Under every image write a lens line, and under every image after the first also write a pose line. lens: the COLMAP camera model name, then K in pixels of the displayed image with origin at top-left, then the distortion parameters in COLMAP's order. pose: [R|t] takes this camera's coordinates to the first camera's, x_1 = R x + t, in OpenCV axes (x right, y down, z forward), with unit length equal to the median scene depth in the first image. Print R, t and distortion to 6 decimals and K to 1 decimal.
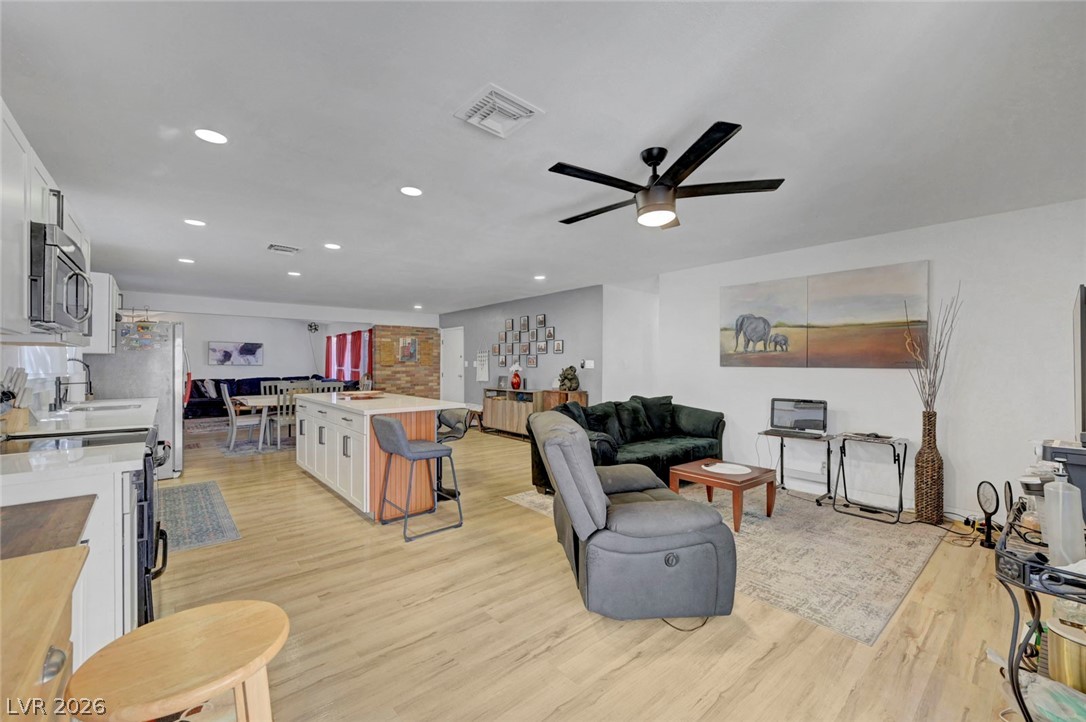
lens RADIAL K [[445.4, 0, 546.7], [0, 445.4, 361.6], [0, 0, 1]] dist [0.000960, 0.000248]
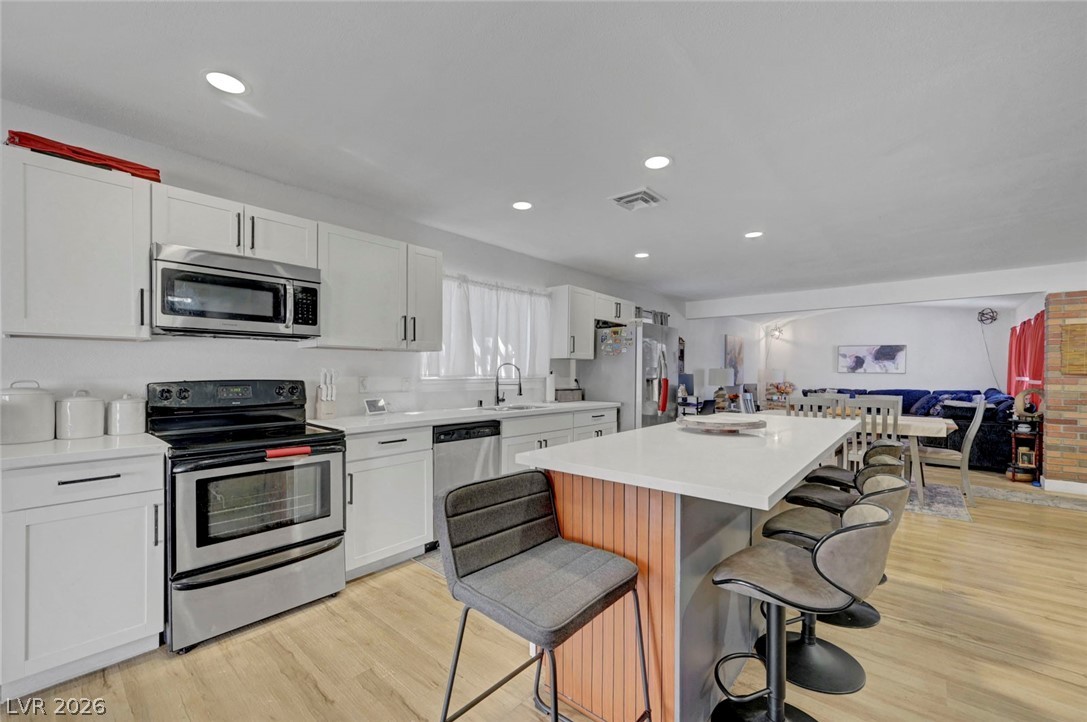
lens RADIAL K [[445.8, 0, 543.6], [0, 445.8, 374.5], [0, 0, 1]] dist [0.000960, 0.000248]
pose [[0.148942, 0.006662, -0.988823, 0.070301], [-0.000036, 0.999977, 0.006732, 0.012685], [0.988846, -0.000967, 0.148939, 0.733105]]
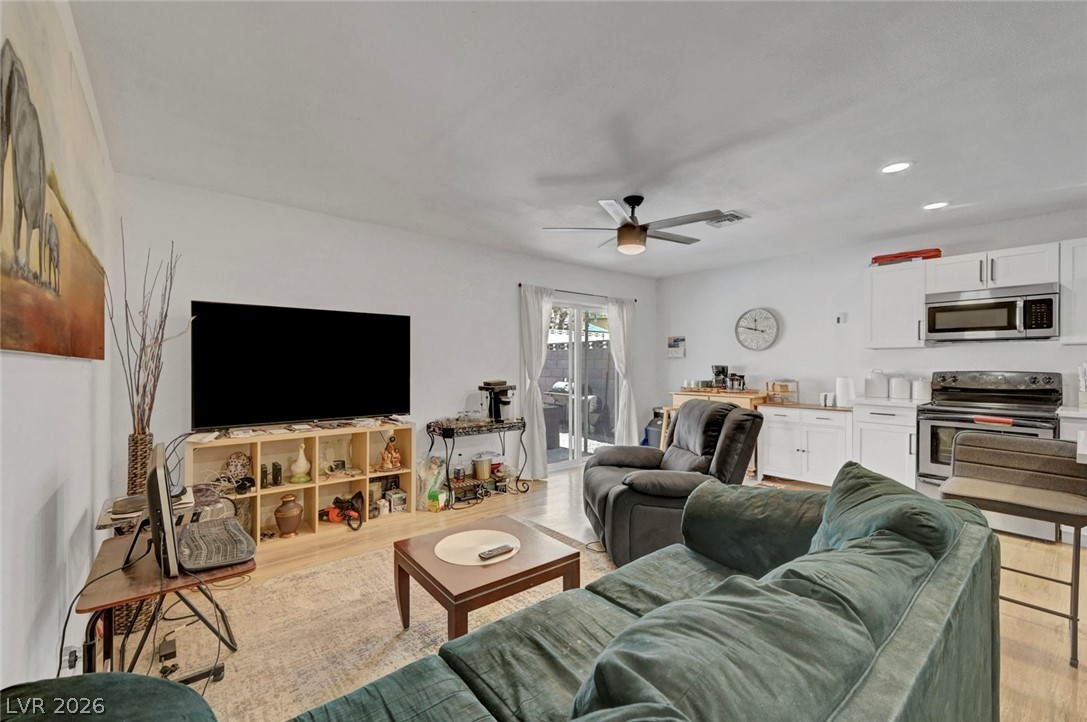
lens RADIAL K [[445.8, 0, 542.4], [0, 445.8, 363.6], [0, 0, 1]] dist [0.000960, 0.000248]
pose [[-0.999641, -0.004146, 0.026485, 0.252622], [-0.004276, 0.999979, -0.004854, 0.017242], [-0.026465, -0.004965, -0.999637, 1.267317]]
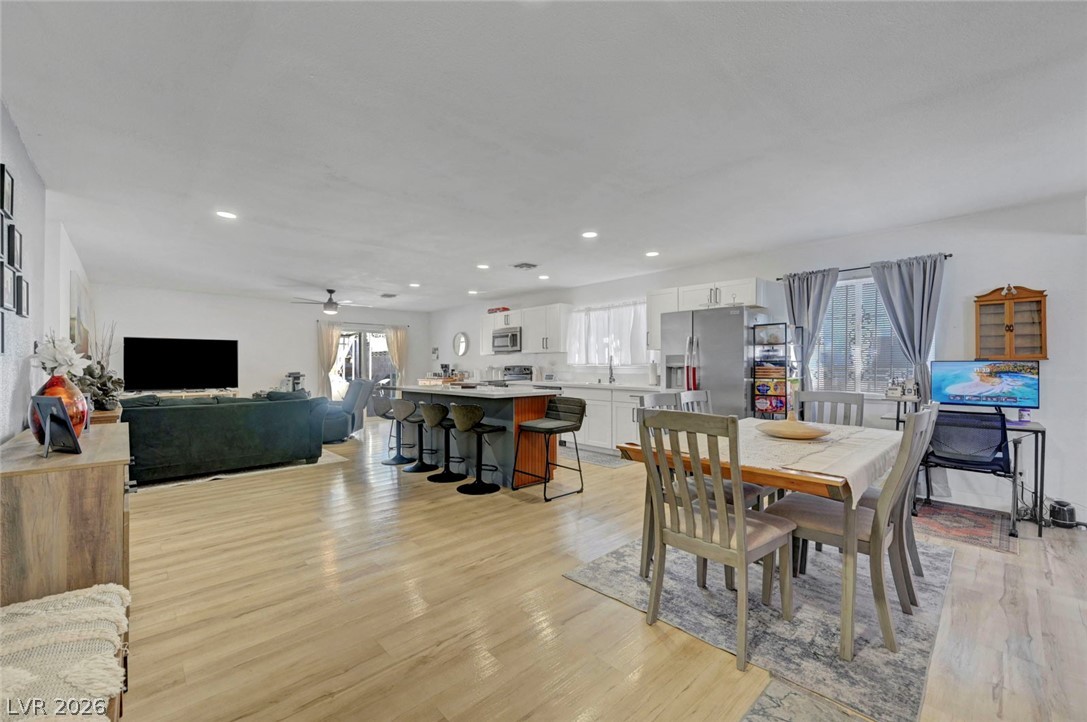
lens RADIAL K [[445.8, 0, 544.6], [0, 445.8, 356.0], [0, 0, 1]] dist [0.000960, 0.000248]
pose [[-0.999140, 0.000039, -0.041475, -0.576724], [0.001209, 0.999602, -0.028190, 0.035480], [0.041458, -0.028216, -0.998742, 2.191207]]
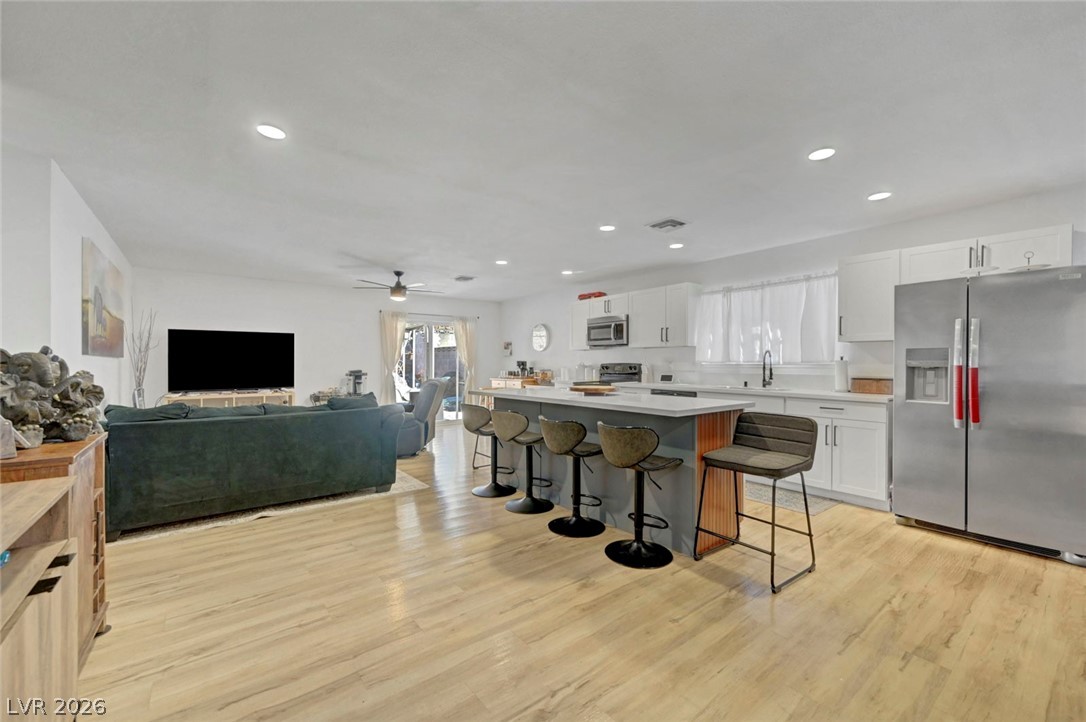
lens RADIAL K [[445.4, 0, 542.1], [0, 445.4, 353.8], [0, 0, 1]] dist [0.000960, 0.000248]
pose [[-0.998274, -0.000118, 0.058729, -0.381057], [-0.001669, 0.999651, -0.026354, 0.031564], [-0.058706, -0.026406, -0.997926, 1.860770]]
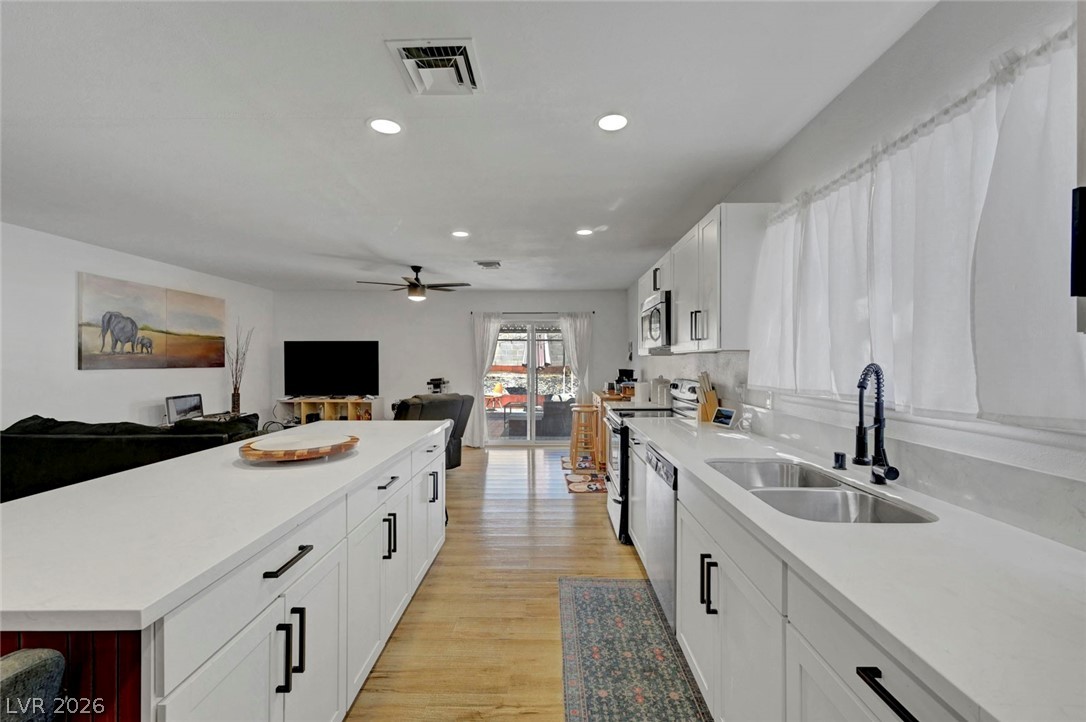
lens RADIAL K [[445.4, 0, 539.5], [0, 445.4, 360.7], [0, 0, 1]] dist [0.000960, 0.000248]
pose [[-0.740655, -0.001714, 0.671883, -0.881437], [-0.003720, 0.999992, -0.001549, -0.008156], [-0.671875, -0.003647, -0.740656, 1.186411]]
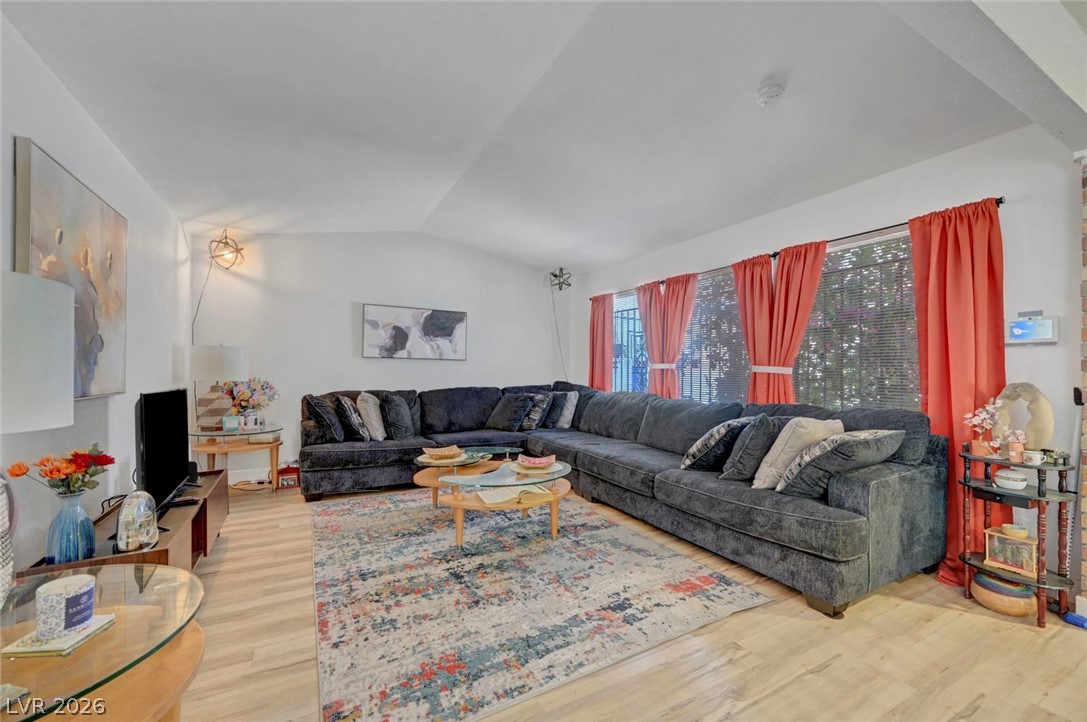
lens RADIAL K [[445.8, 0, 548.5], [0, 445.8, 370.2], [0, 0, 1]] dist [0.000960, 0.000248]
pose [[0.976764, 0.004933, -0.214261, -1.230356], [-0.003294, 0.999963, 0.008009, 0.038990], [0.214293, -0.007117, 0.976744, 1.544674]]
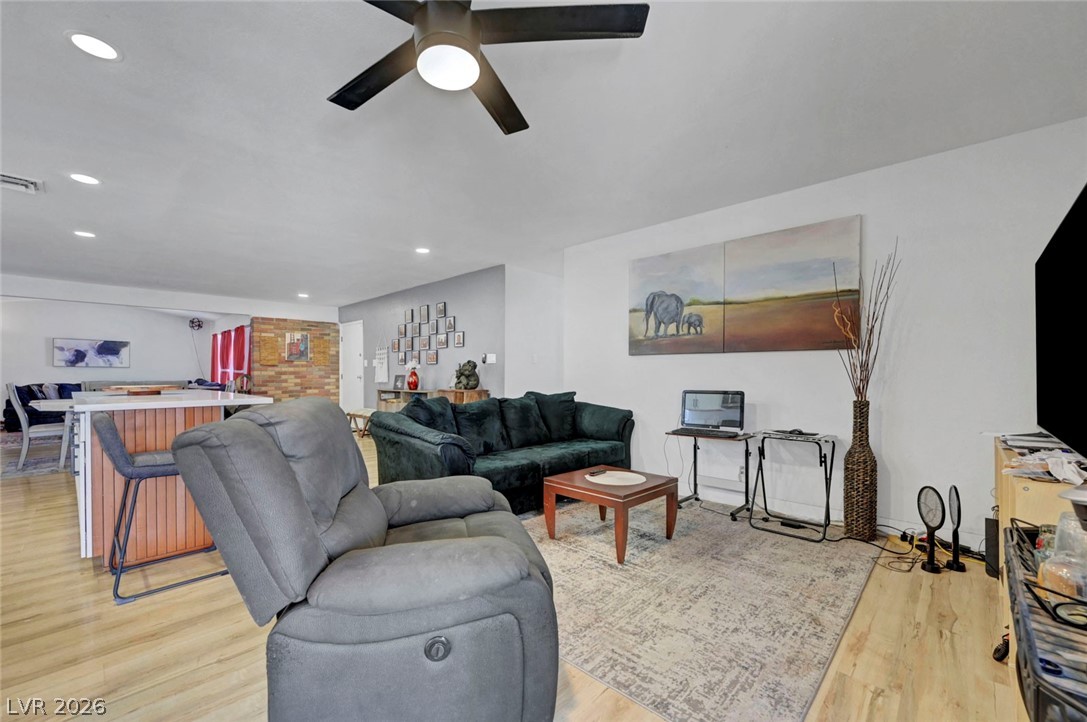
lens RADIAL K [[445.8, 0, 546.2], [0, 445.8, 376.1], [0, 0, 1]] dist [0.000960, 0.000248]
pose [[0.994874, -0.002535, 0.101089, 0.171028], [0.001588, 0.999954, 0.009449, 0.047669], [-0.101108, -0.009240, 0.994832, 0.207787]]
